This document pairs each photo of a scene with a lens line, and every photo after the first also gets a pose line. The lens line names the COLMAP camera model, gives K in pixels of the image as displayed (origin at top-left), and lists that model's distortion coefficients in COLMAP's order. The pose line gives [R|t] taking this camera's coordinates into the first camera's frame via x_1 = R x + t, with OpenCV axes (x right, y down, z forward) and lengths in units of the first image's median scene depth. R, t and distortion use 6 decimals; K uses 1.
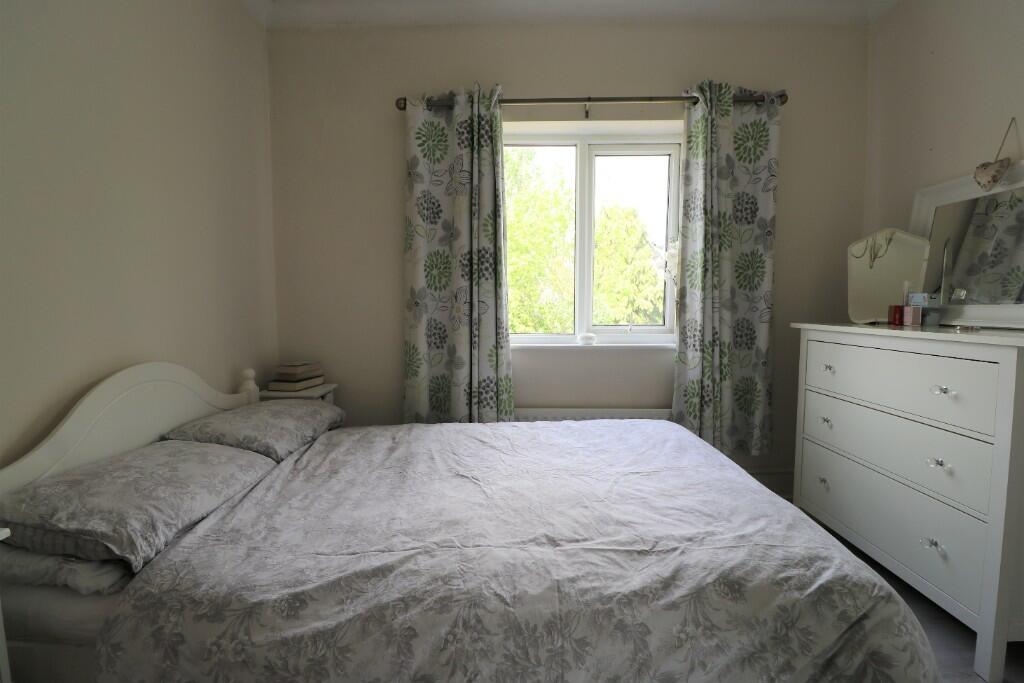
lens RADIAL K [[483.2, 0, 529.9], [0, 483.2, 338.8], [0, 0, 1]] dist [-0.002861, -0.009577]
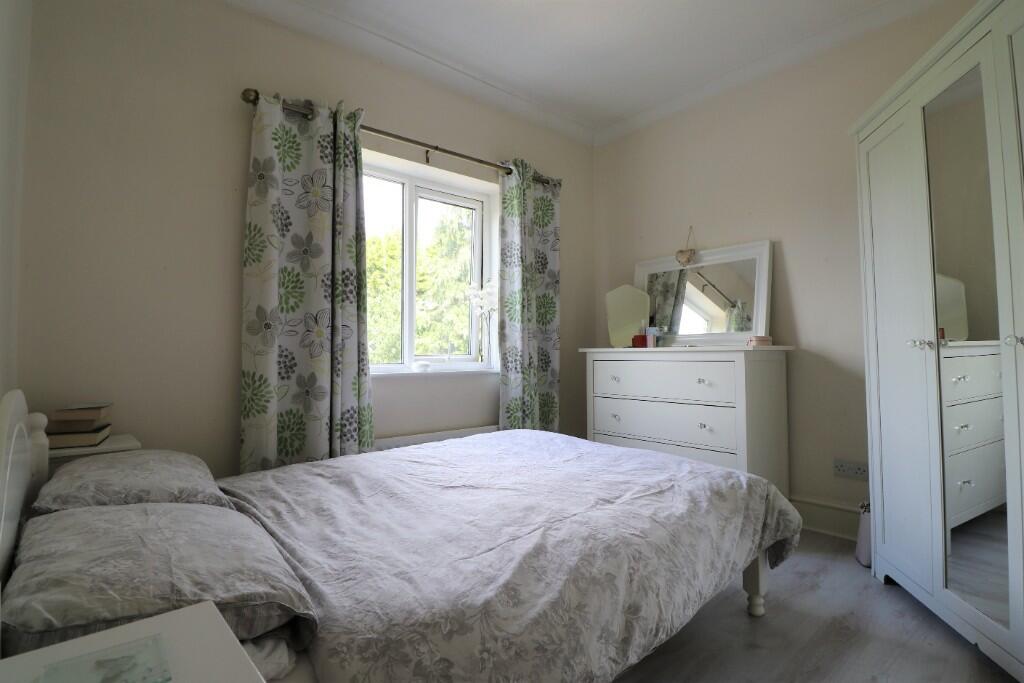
lens RADIAL K [[483.2, 0, 529.9], [0, 483.2, 338.8], [0, 0, 1]] dist [-0.002861, -0.009577]
pose [[0.759842, 0.014395, 0.649948, -0.434000], [0.051801, 0.995235, -0.082603, 0.043530], [-0.648040, 0.096434, 0.755476, 0.065972]]
